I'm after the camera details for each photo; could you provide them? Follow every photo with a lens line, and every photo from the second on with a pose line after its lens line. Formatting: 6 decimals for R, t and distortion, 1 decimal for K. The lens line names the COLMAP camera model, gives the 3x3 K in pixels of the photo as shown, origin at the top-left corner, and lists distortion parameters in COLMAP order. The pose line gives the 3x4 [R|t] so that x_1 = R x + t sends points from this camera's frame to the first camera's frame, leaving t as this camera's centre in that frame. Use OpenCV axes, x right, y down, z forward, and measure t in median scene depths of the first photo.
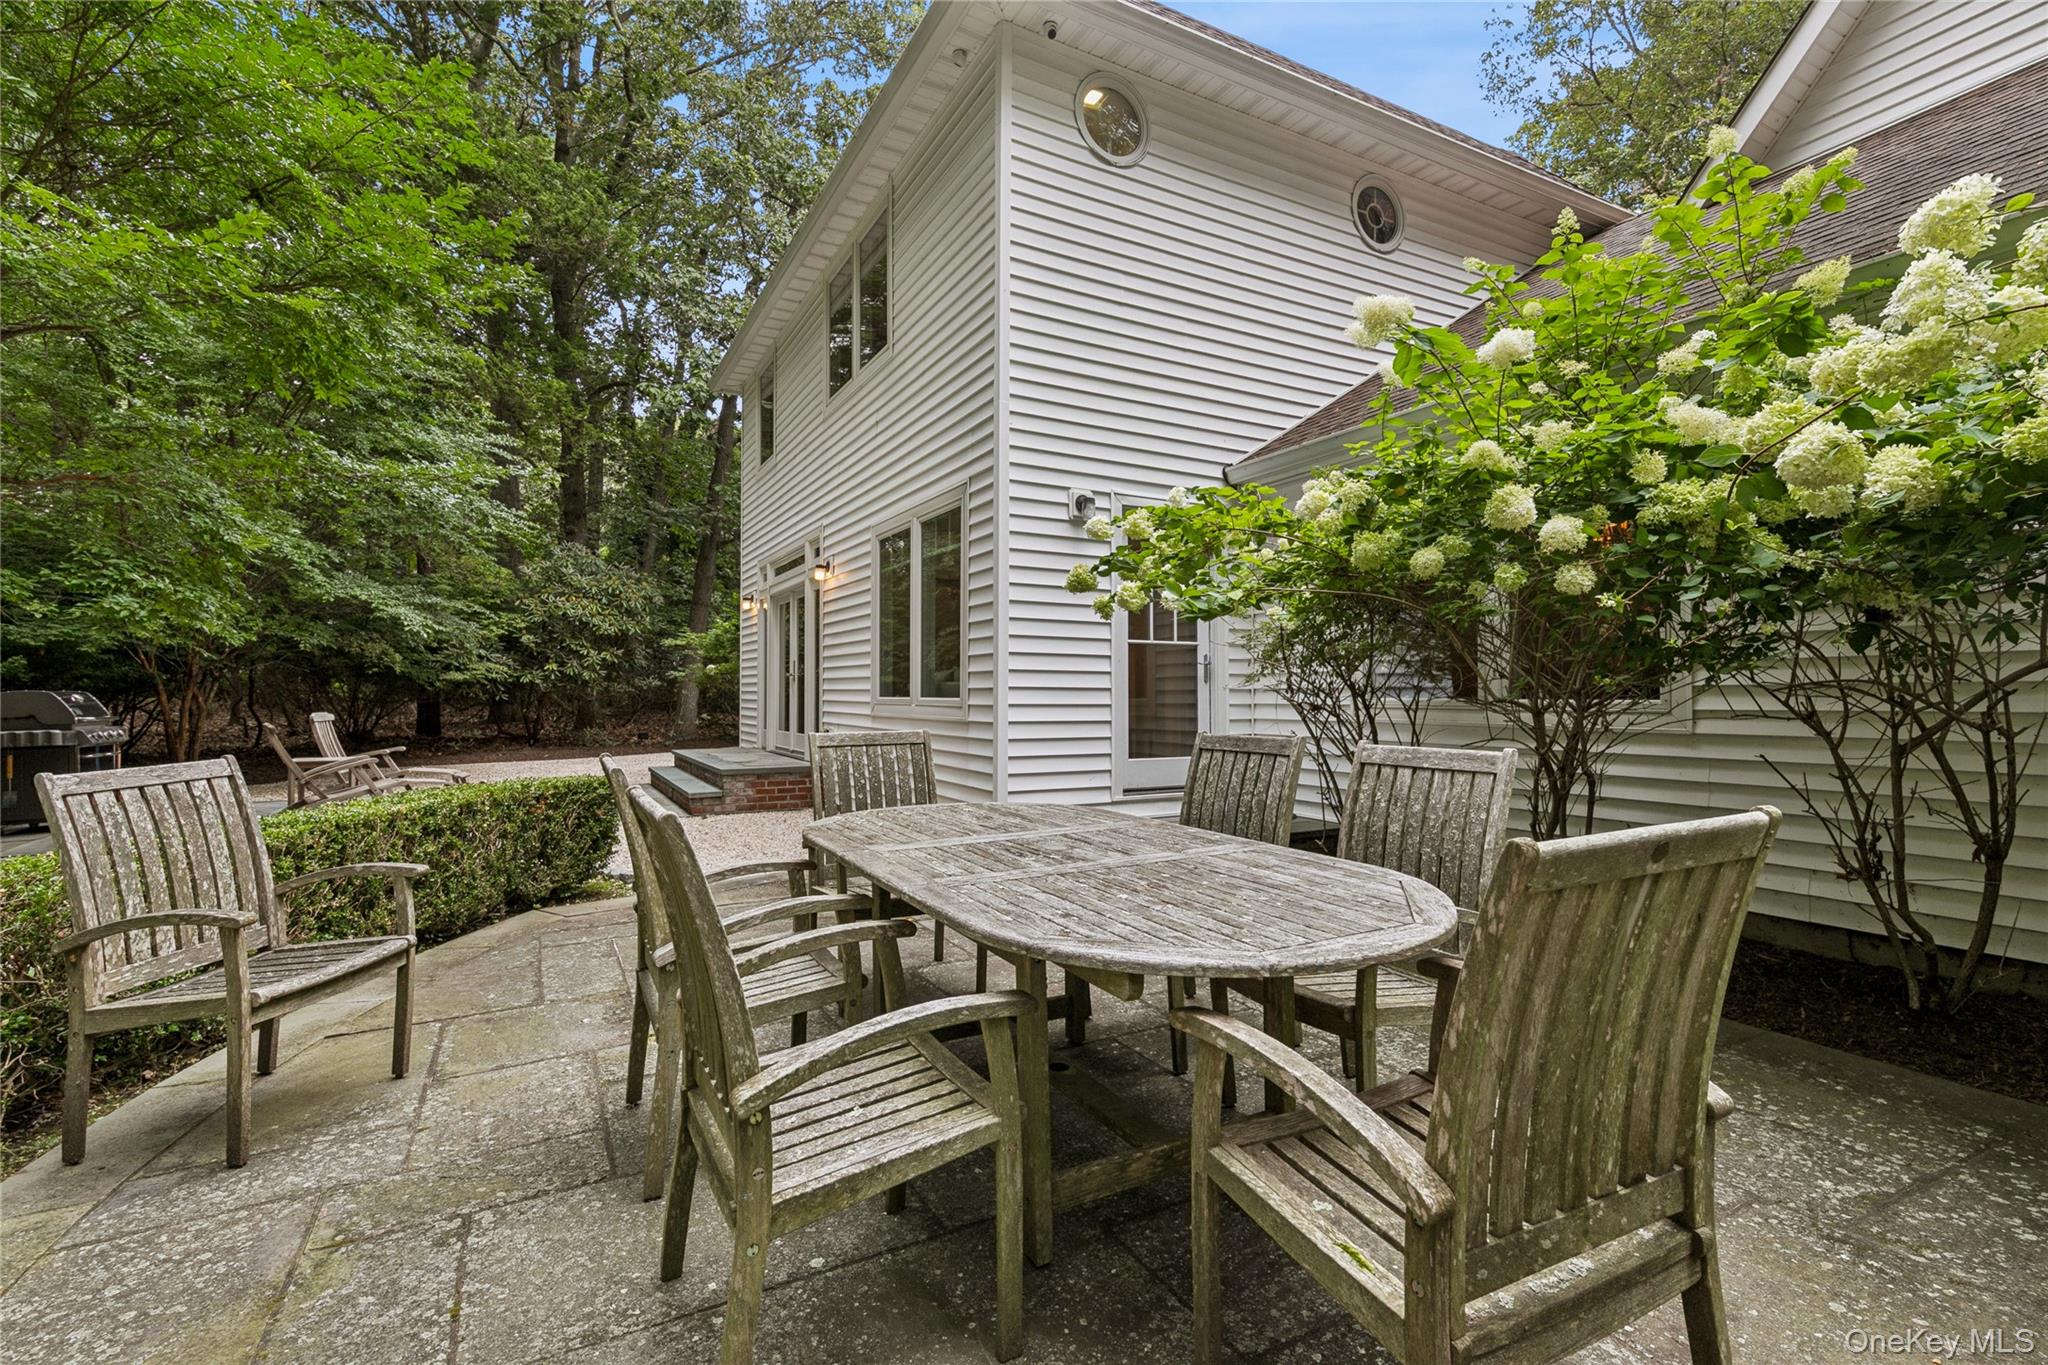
lens RADIAL K [[946.5, 0, 1024.0], [0, 946.5, 682.5], [0, 0, 1]] dist [-0.002774, 0.000203]
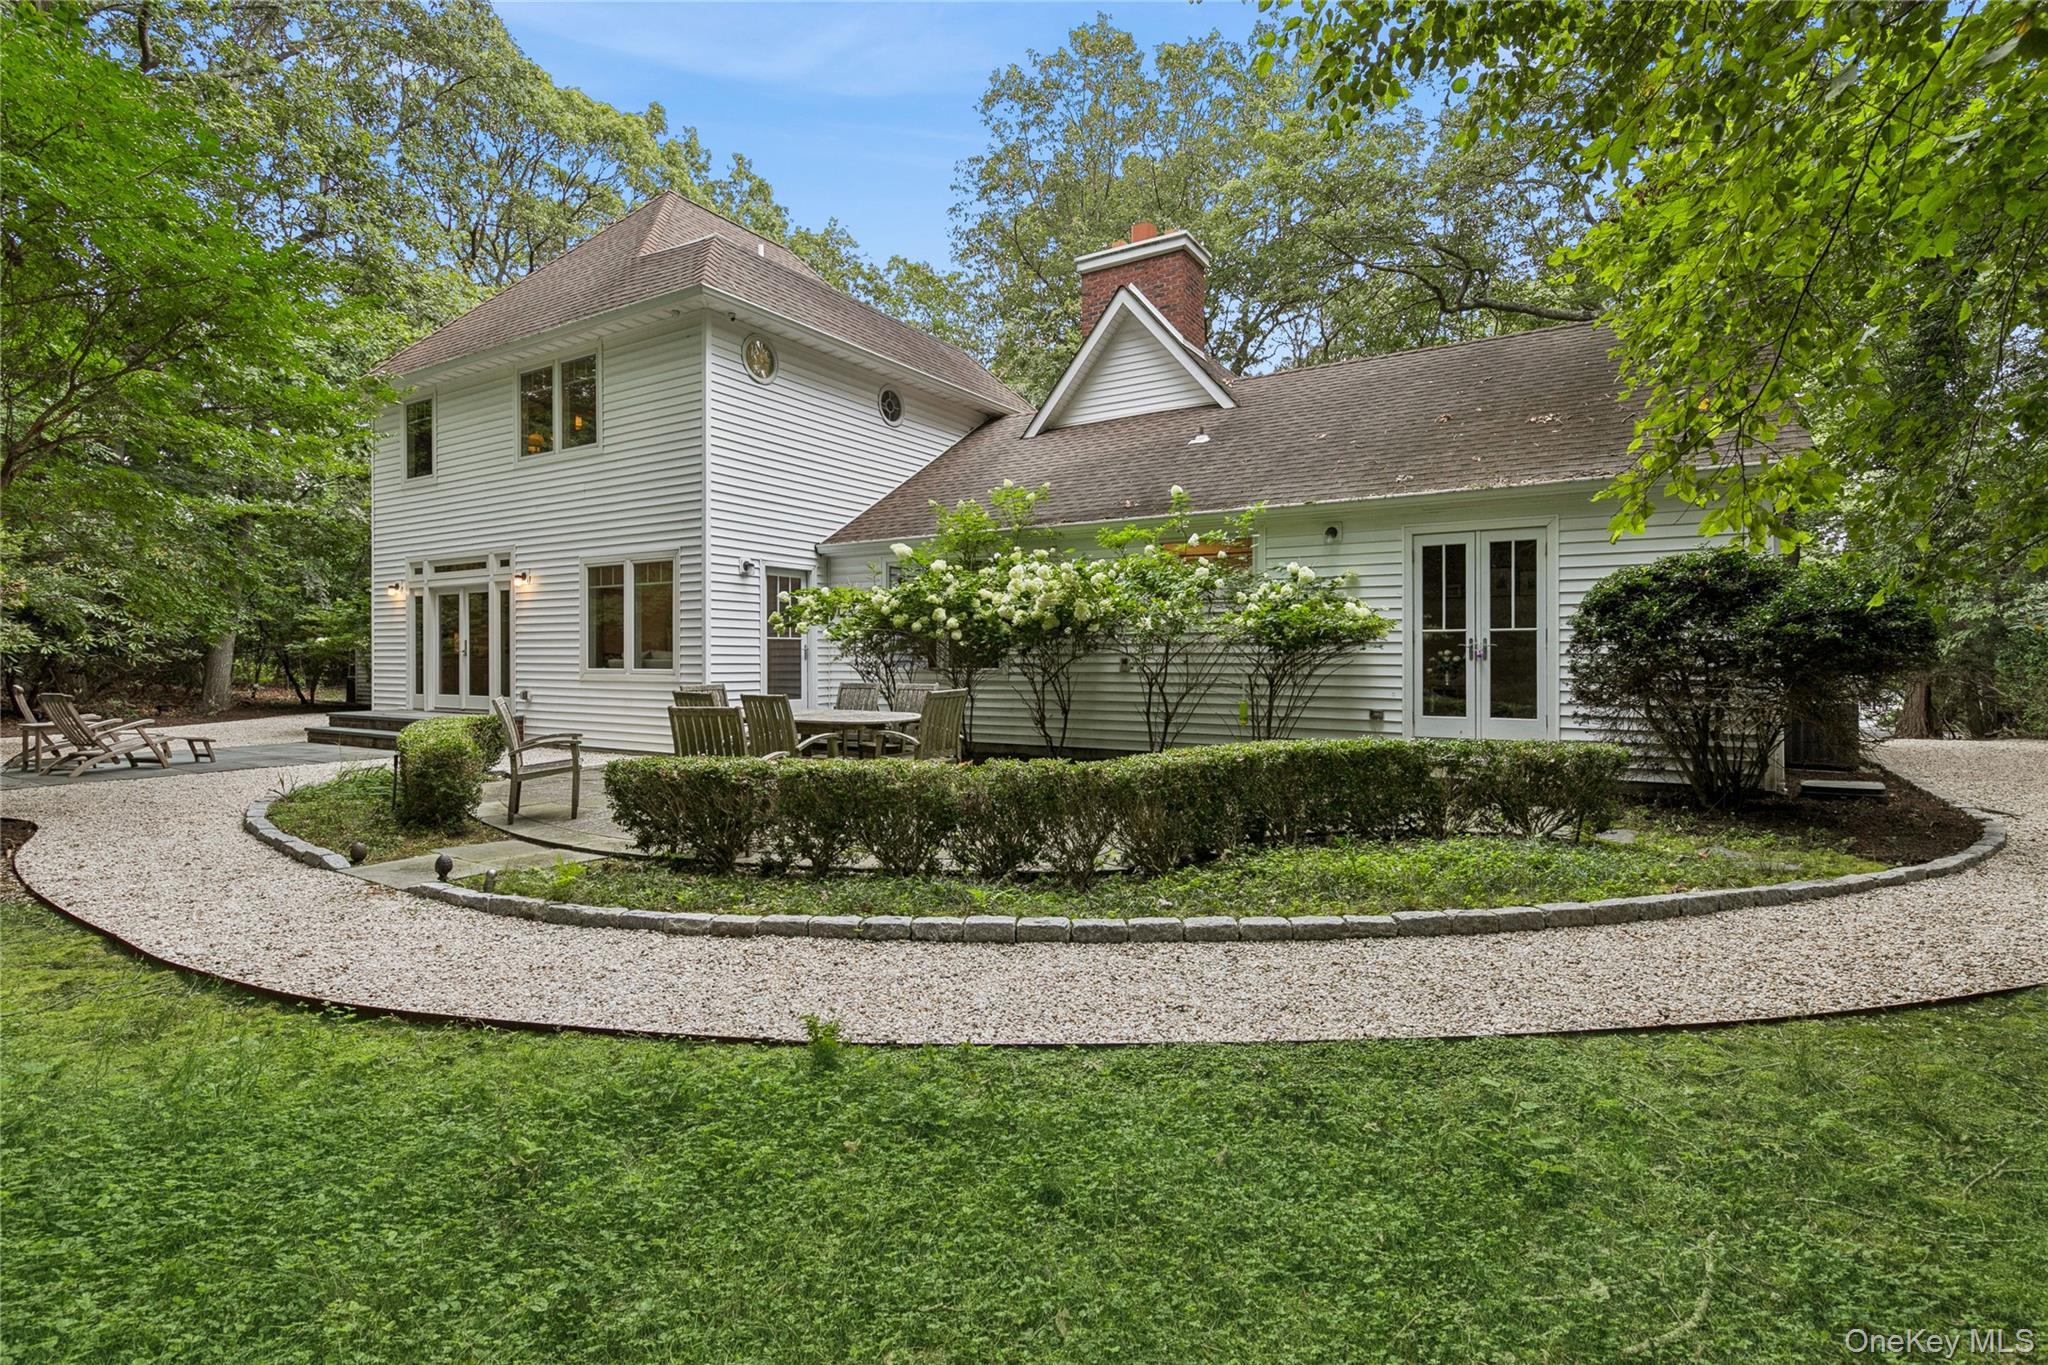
lens RADIAL K [[946.5, 0, 1024.0], [0, 946.5, 682.5], [0, 0, 1]] dist [-0.002774, 0.000203]
pose [[0.869047, -0.014759, 0.494510, -0.370435], [-0.004012, 0.999312, 0.036875, -0.026694], [-0.494714, -0.034030, 0.868389, -0.863472]]
